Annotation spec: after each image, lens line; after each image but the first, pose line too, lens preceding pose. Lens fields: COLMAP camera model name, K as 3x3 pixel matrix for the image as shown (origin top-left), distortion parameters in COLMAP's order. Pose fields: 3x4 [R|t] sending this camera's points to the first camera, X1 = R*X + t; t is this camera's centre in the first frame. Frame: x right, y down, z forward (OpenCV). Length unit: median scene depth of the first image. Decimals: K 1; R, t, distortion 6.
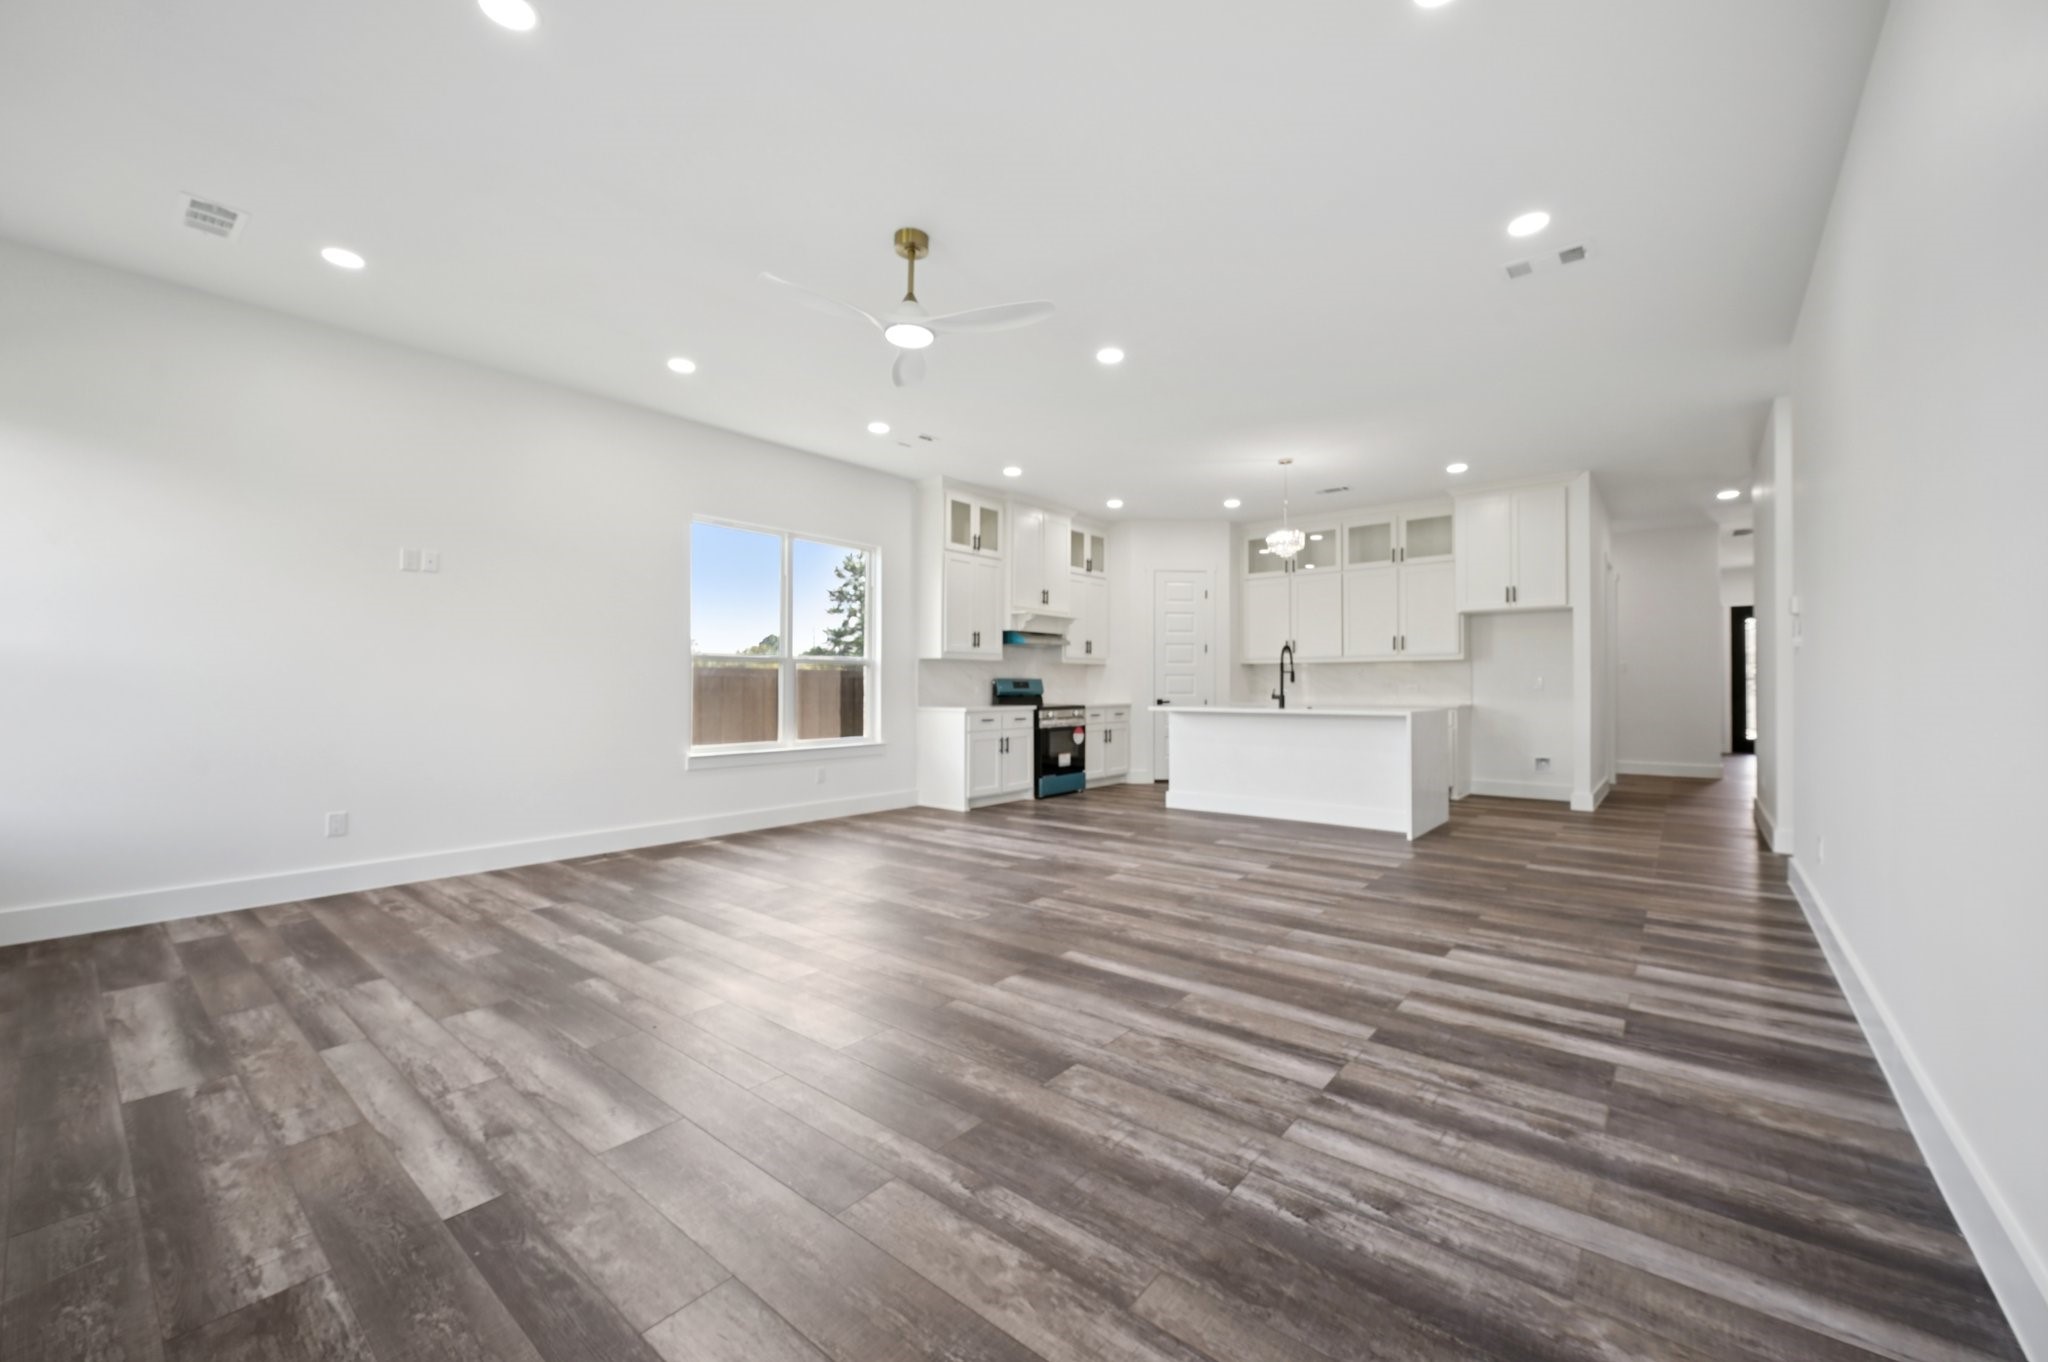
lens RADIAL K [[800.5, 0, 1024.0], [0, 800.5, 681.0], [0, 0, 1]] dist [-0.005378, 0.000002]
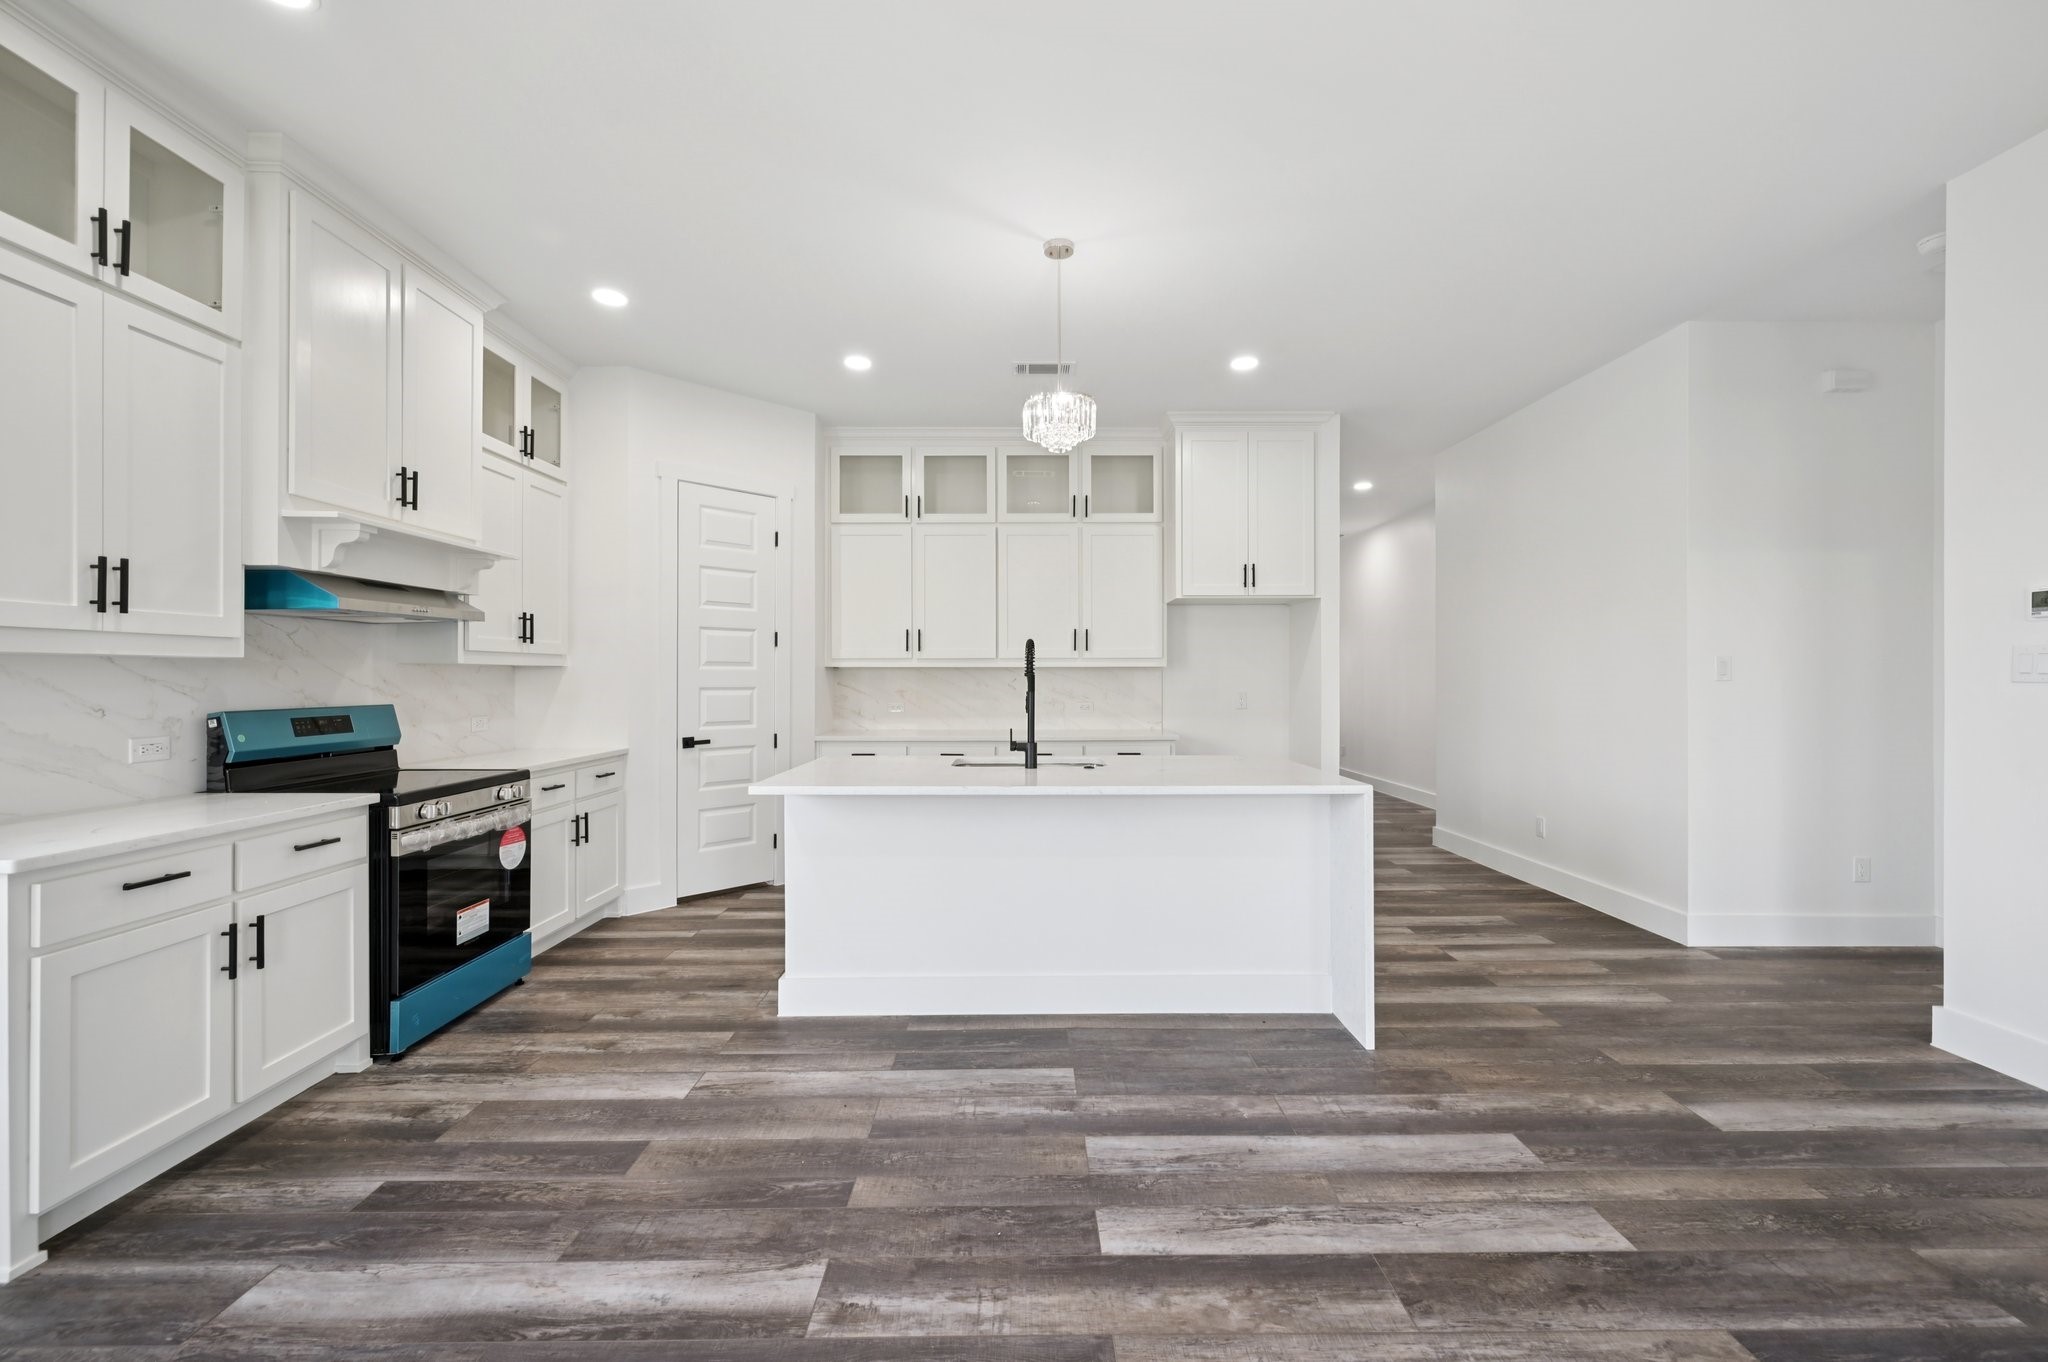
lens RADIAL K [[812.8, 0, 1027.0], [0, 812.8, 677.6], [0, 0, 1]] dist [-0.000242, -0.000032]
pose [[0.764159, 0.000294, 0.645027, 0.005603], [-0.003380, 0.999988, 0.003549, -0.038773], [-0.645019, -0.004892, 0.764151, 1.059124]]
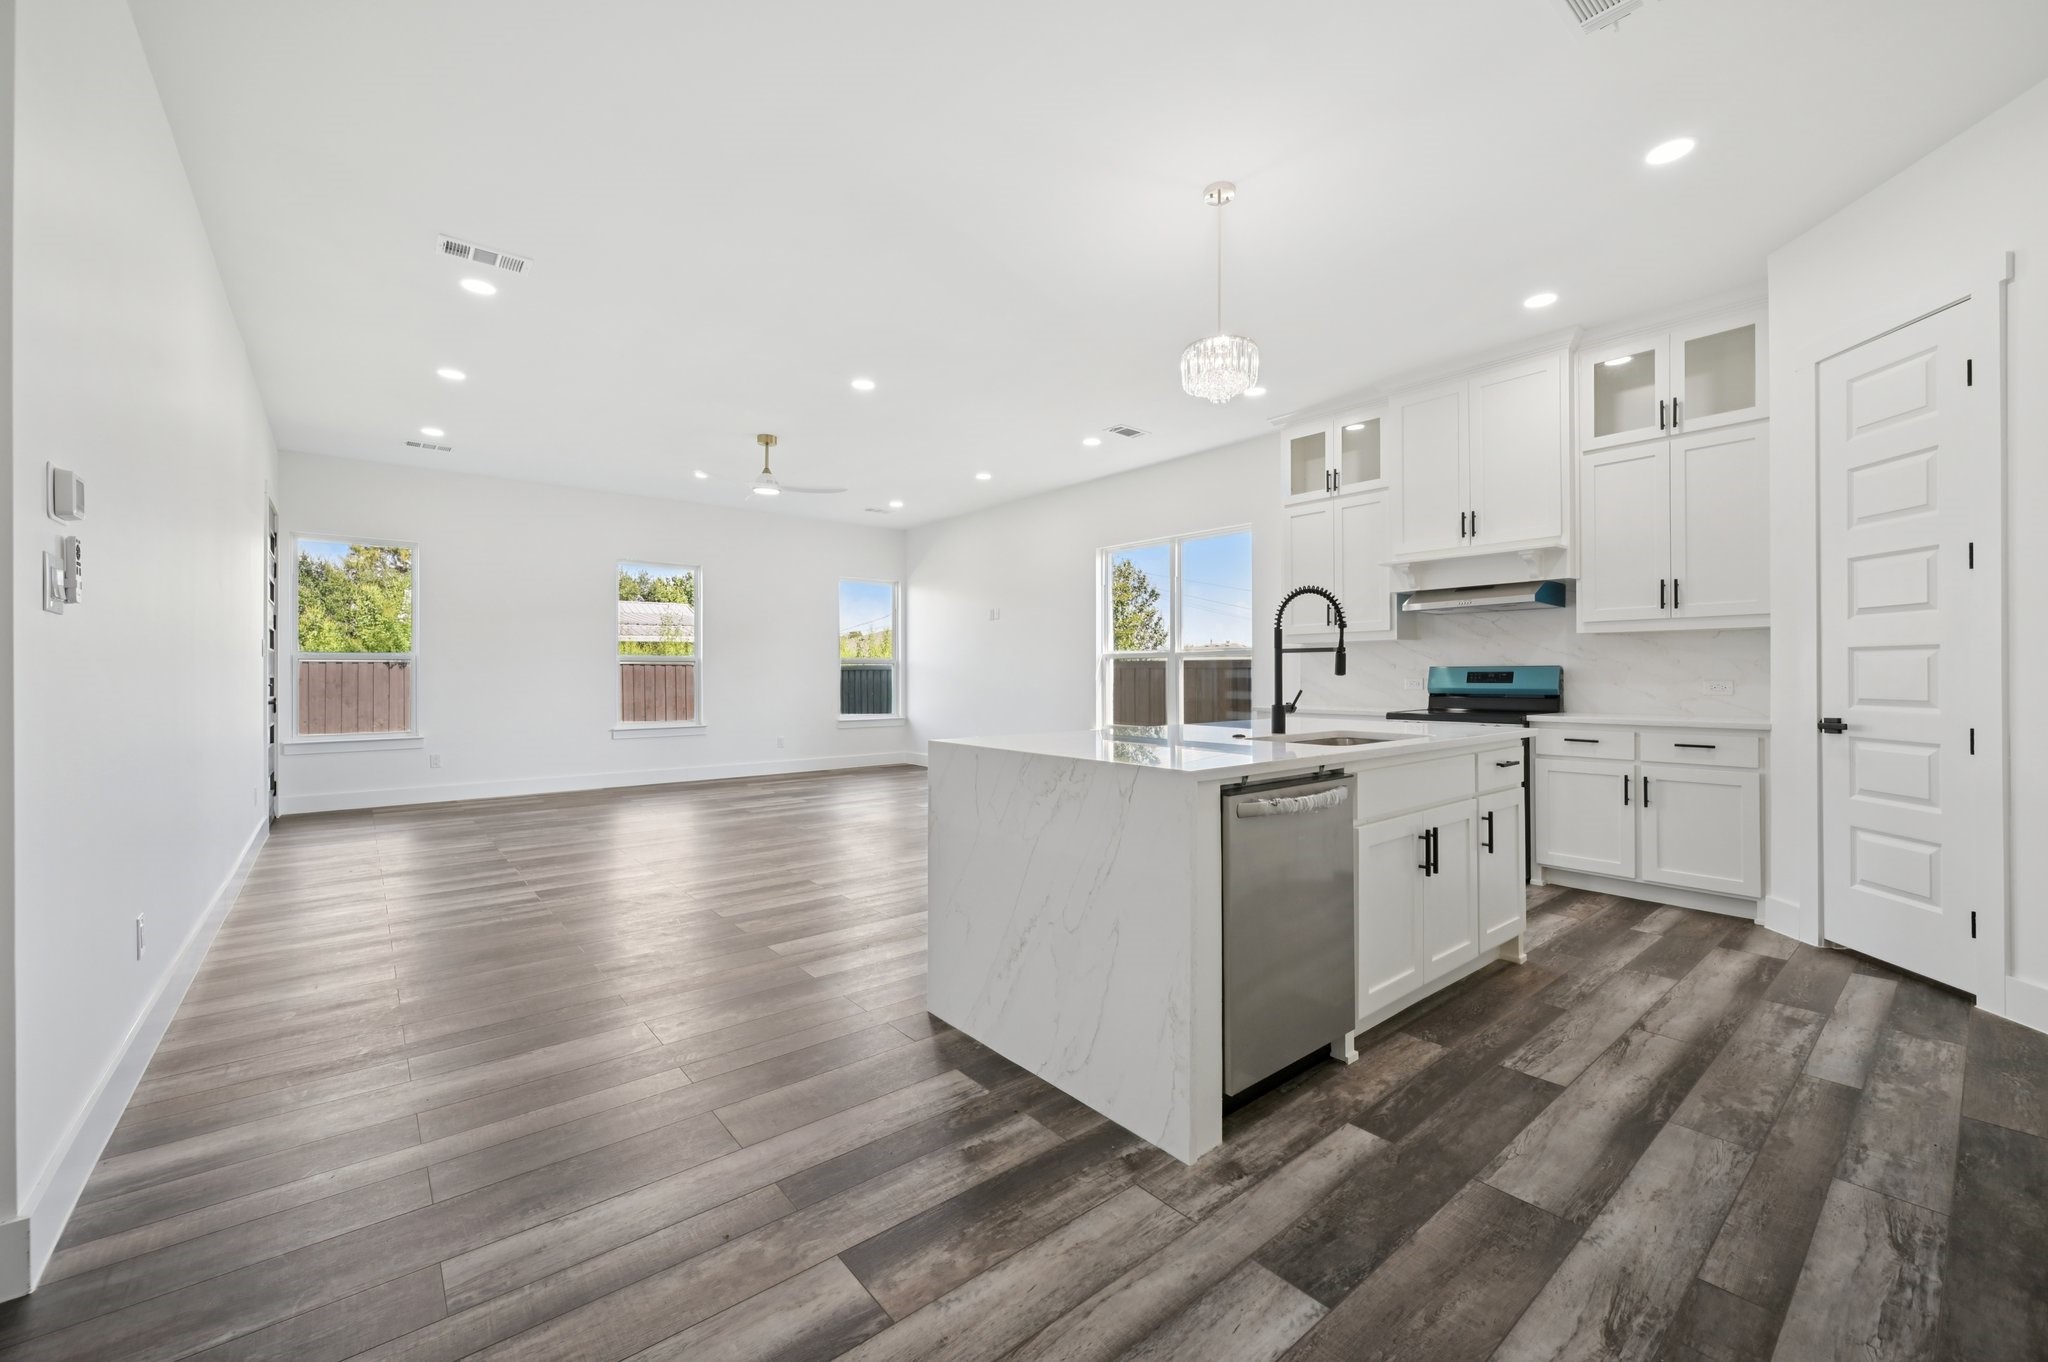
lens RADIAL K [[812.8, 0, 1027.0], [0, 812.8, 677.6], [0, 0, 1]] dist [-0.000242, -0.000032]
pose [[-0.187538, 0.004355, -0.982248, 1.320389], [0.009508, 0.999951, 0.002618, 0.000639], [0.982211, -0.008848, -0.187570, 1.603895]]
